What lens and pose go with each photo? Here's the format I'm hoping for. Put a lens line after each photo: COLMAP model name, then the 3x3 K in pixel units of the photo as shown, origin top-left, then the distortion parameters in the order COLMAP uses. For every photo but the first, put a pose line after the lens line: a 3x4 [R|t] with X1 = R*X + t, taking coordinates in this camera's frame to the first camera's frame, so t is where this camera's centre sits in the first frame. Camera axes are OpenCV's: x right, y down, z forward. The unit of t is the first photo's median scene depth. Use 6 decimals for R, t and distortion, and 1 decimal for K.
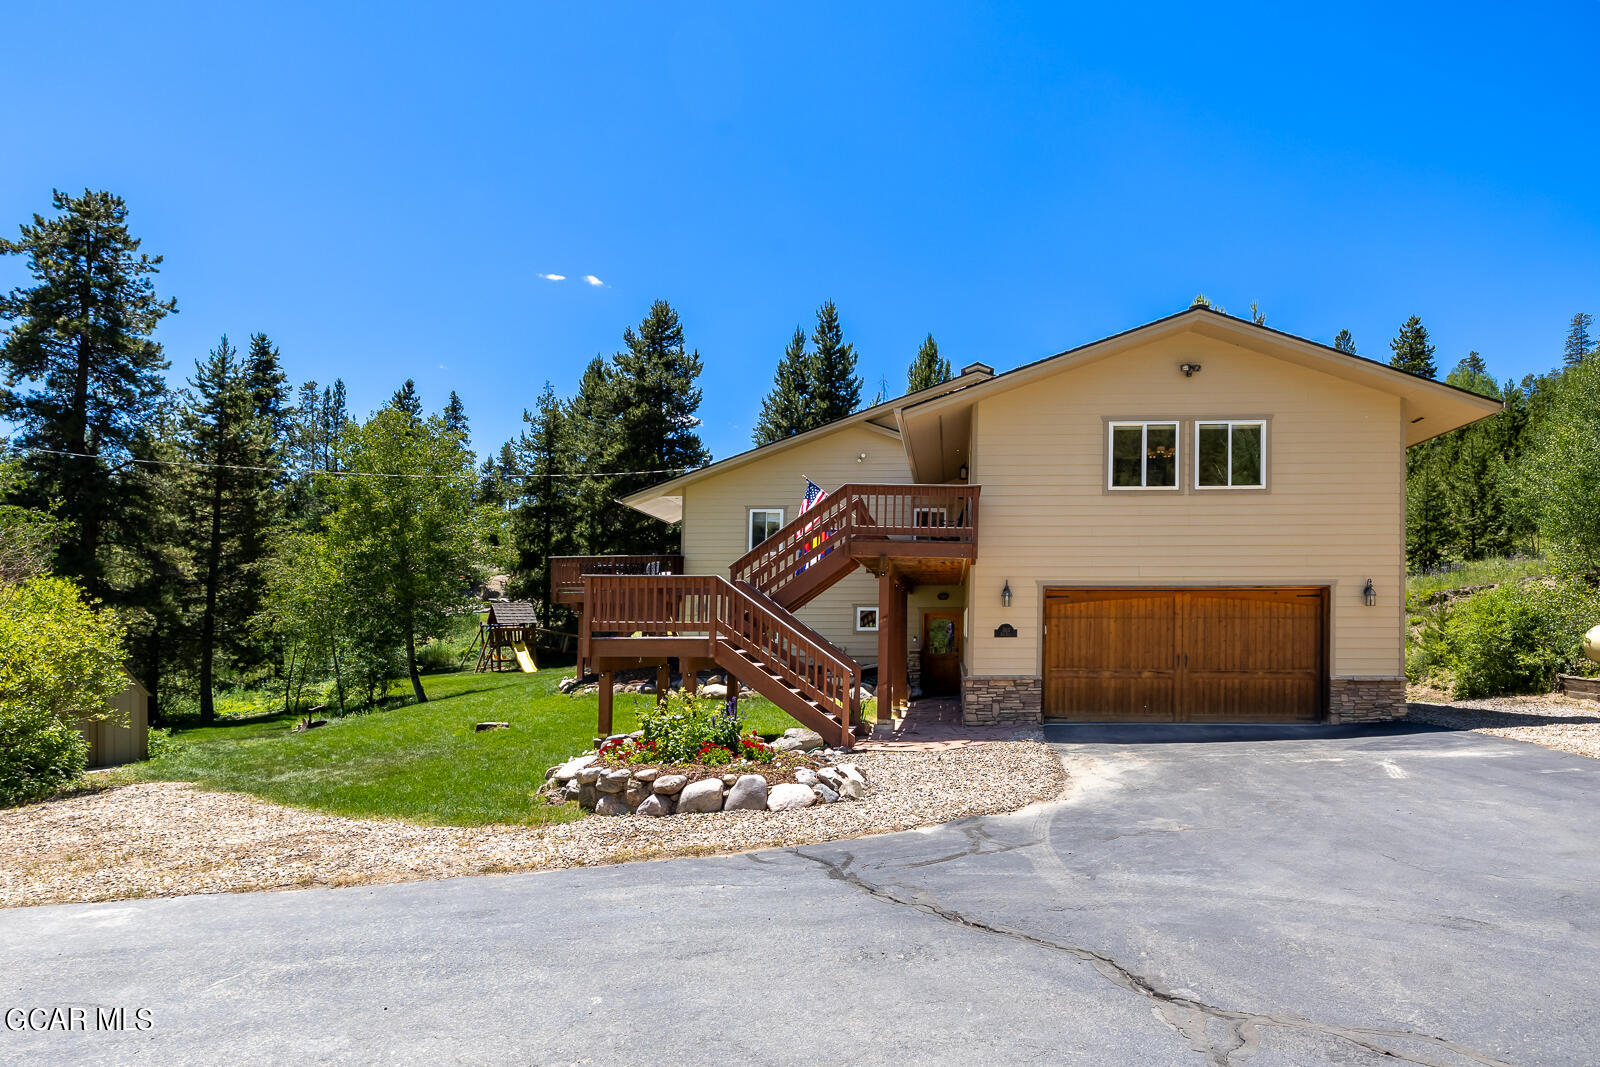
lens RADIAL K [[788.1, 0, 867.0], [0, 788.1, 617.3], [0, 0, 1]] dist [0.003168, 0.000048]
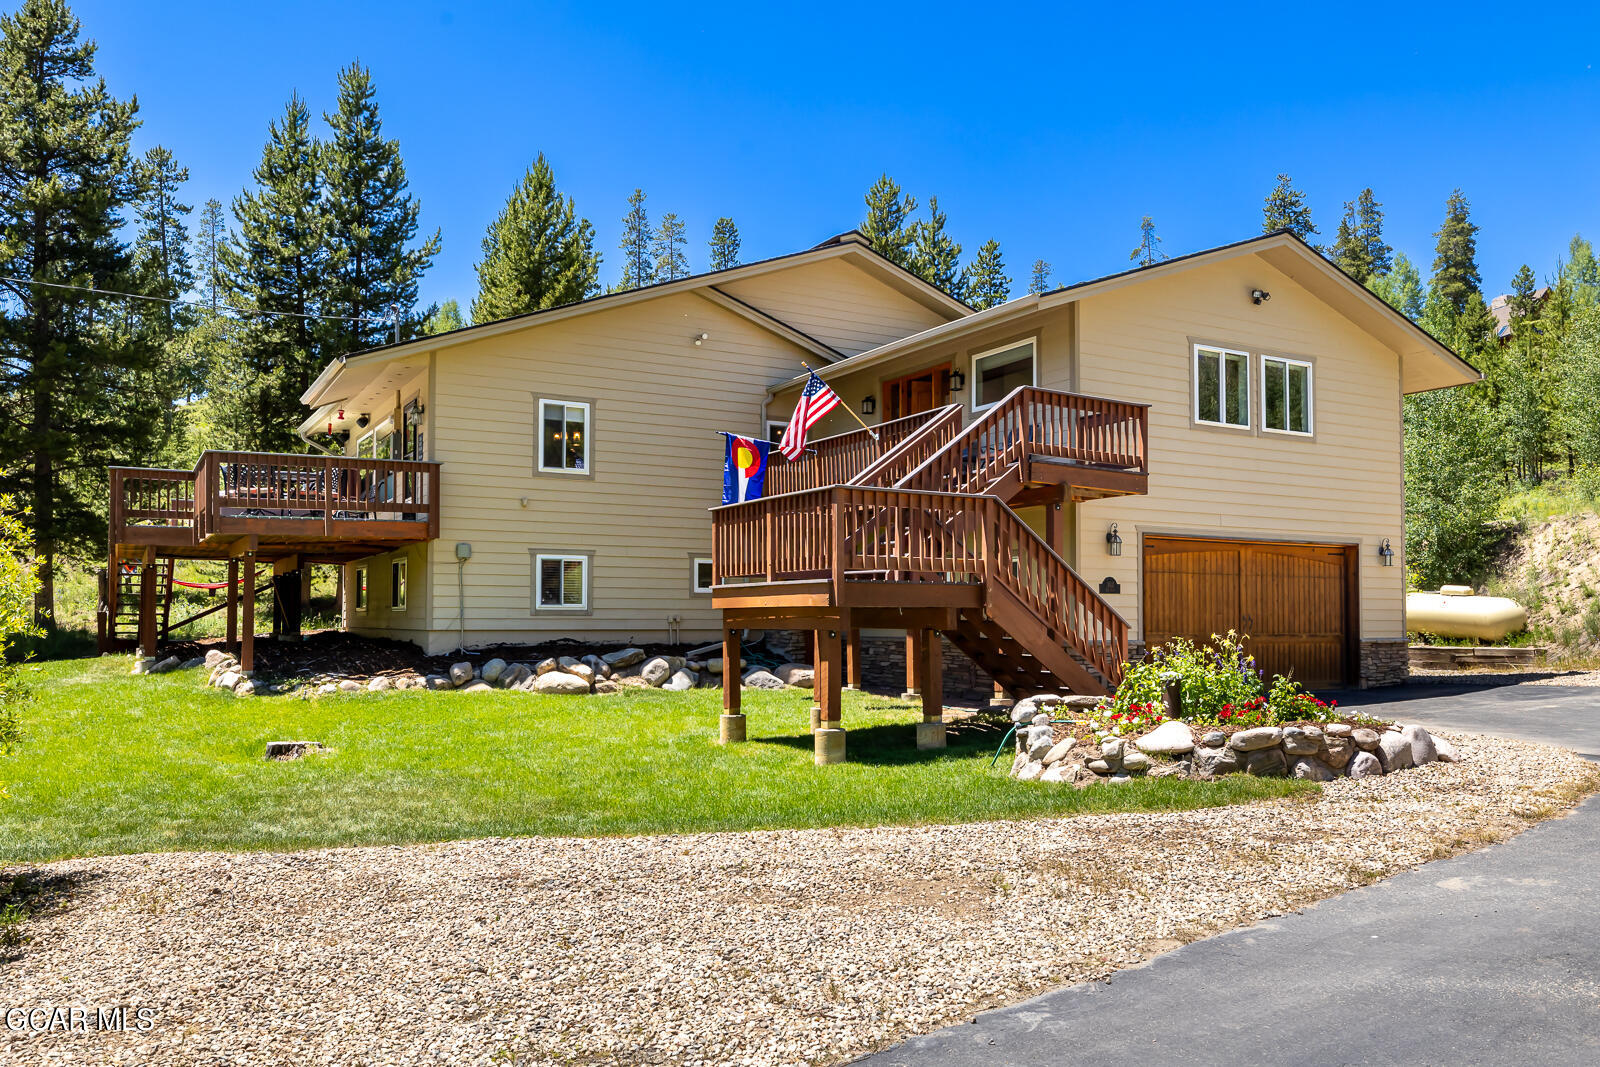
lens RADIAL K [[1186.9, 0, 801.0], [0, 1186.9, 584.3], [0, 0, 1]] dist [0.003153, 0.000470]
pose [[0.855122, 0.017640, 0.518126, -0.724774], [-0.011890, 0.999825, -0.014415, 0.037041], [-0.518290, 0.006166, 0.855183, 0.118432]]
